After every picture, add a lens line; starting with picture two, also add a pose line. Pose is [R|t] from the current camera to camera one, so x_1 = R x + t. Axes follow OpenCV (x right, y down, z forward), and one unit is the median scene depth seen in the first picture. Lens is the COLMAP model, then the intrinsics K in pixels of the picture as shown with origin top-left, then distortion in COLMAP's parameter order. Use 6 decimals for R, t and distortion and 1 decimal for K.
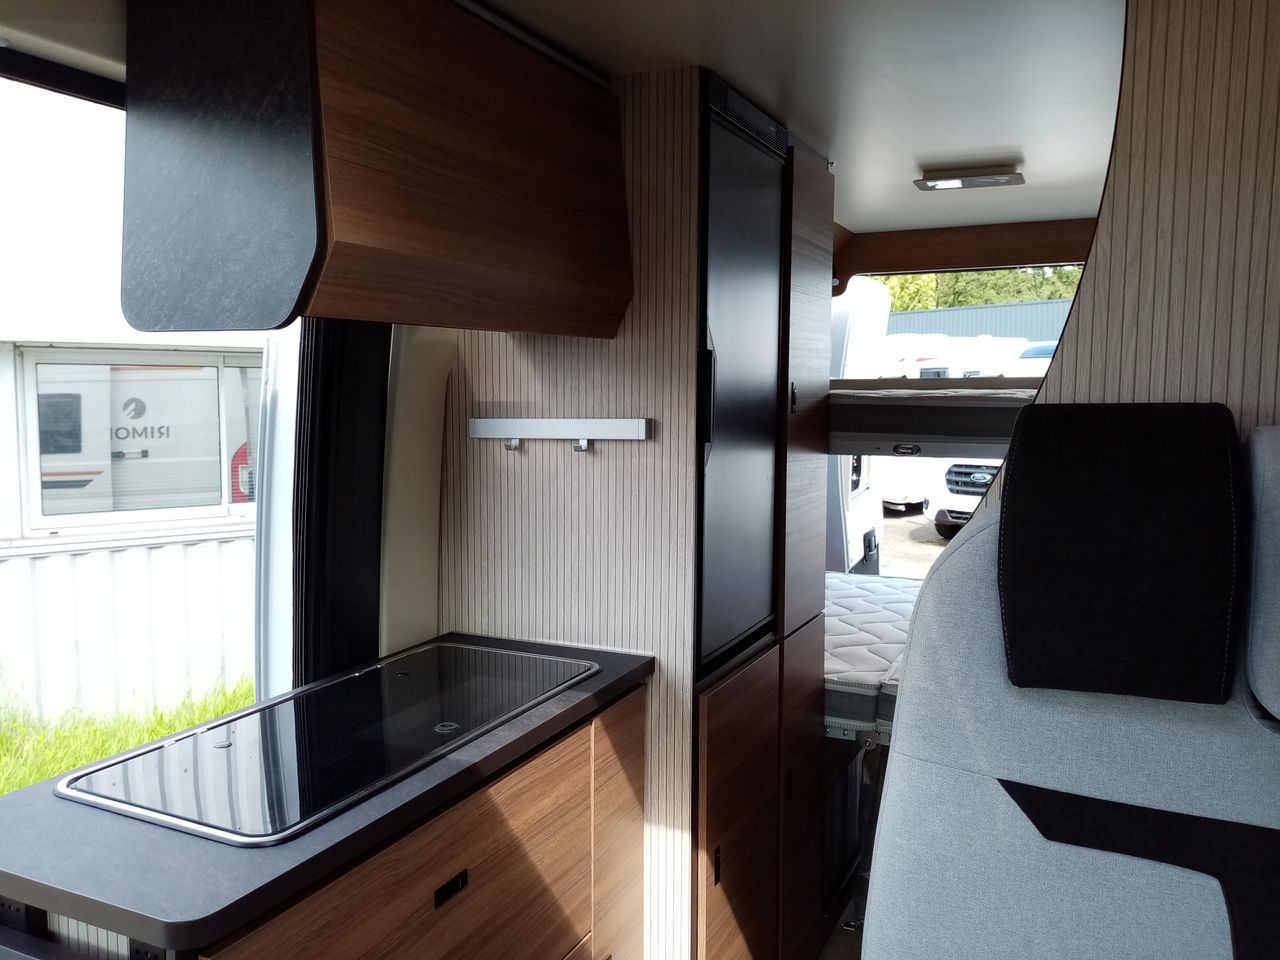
lens RADIAL K [[1015.2, 0, 640.0], [0, 1015.2, 480.0], [0, 0, 1]] dist [-0.002096, -0.001260]
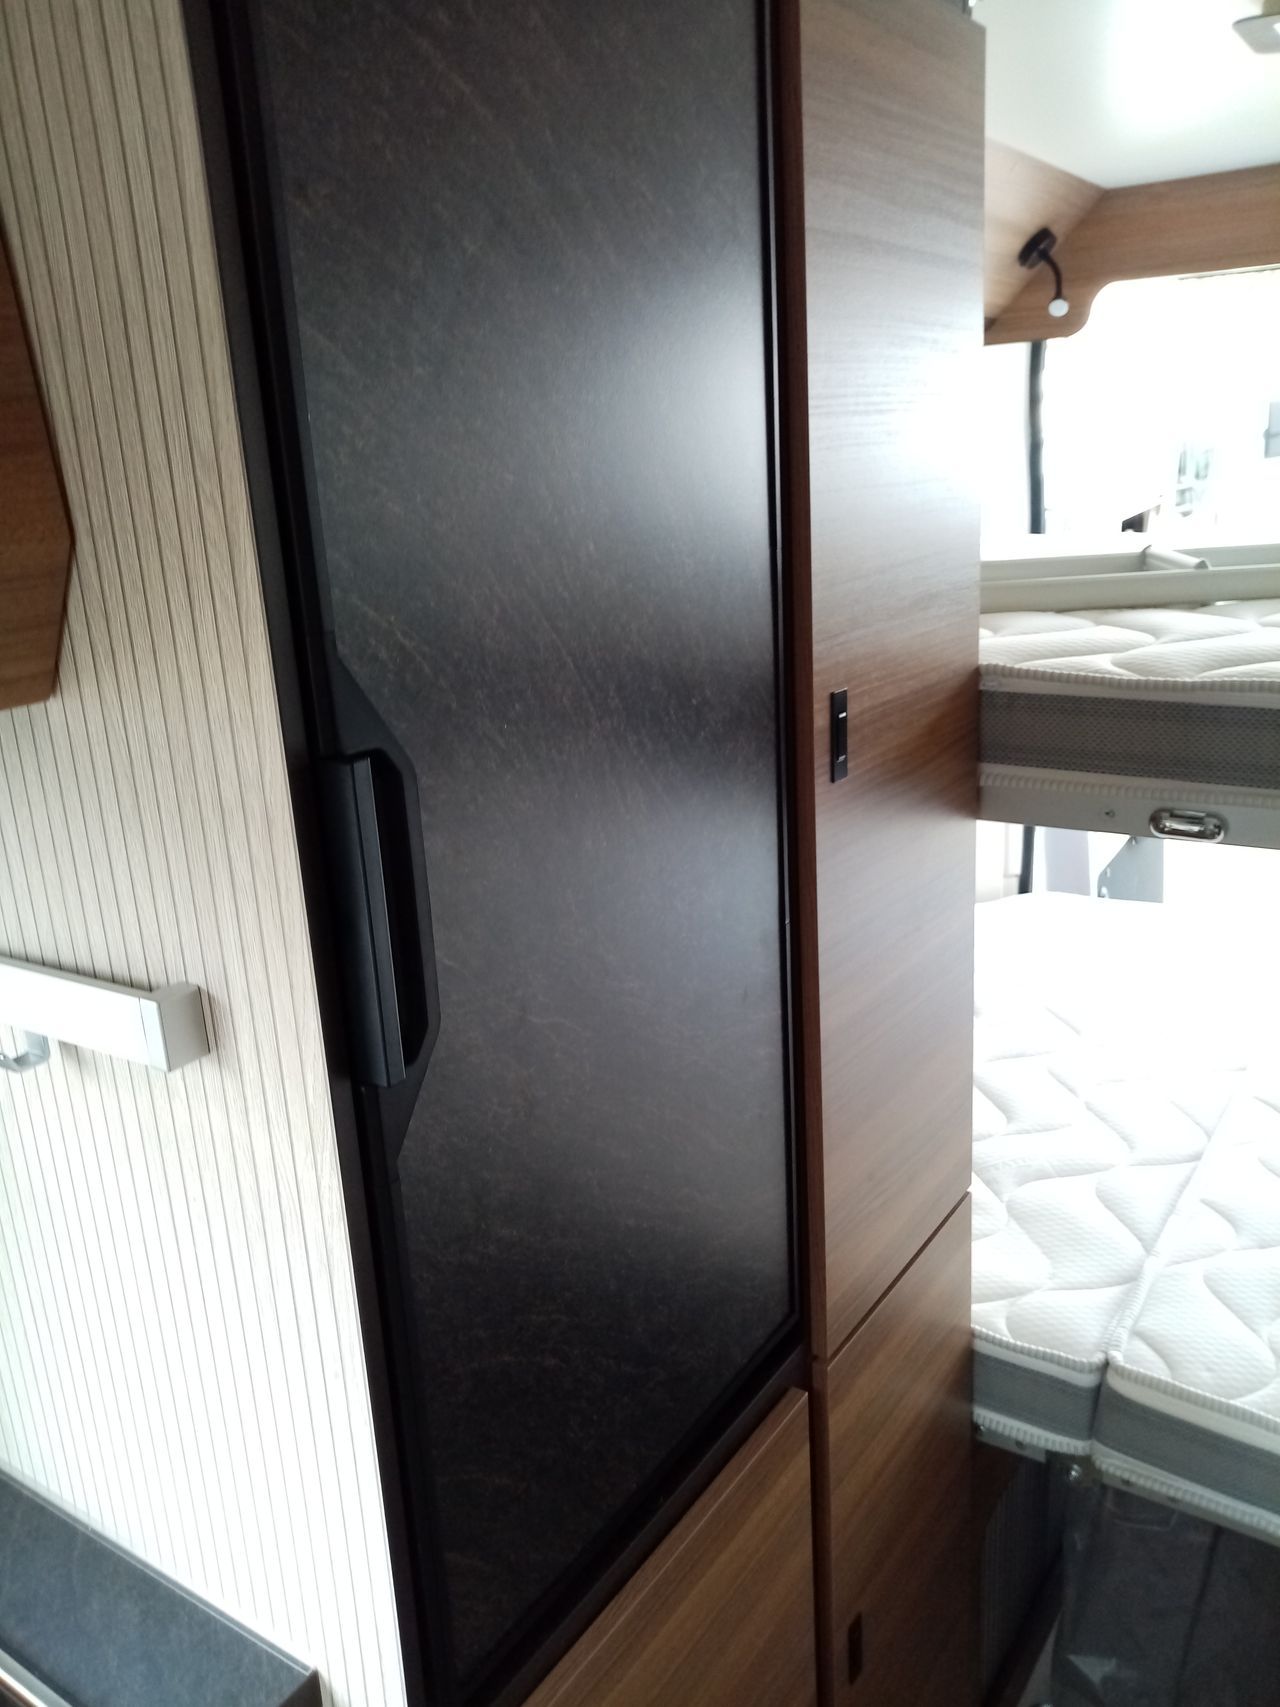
lens RADIAL K [[1449.3, 0, 640.0], [0, 1449.3, 853.5], [0, 0, 1]] dist [-0.002465, 0.000578]
pose [[0.991408, -0.012856, -0.130172, 0.183011], [0.035901, 0.983686, 0.176275, -0.161402], [0.125782, -0.179434, 0.975696, 0.629420]]
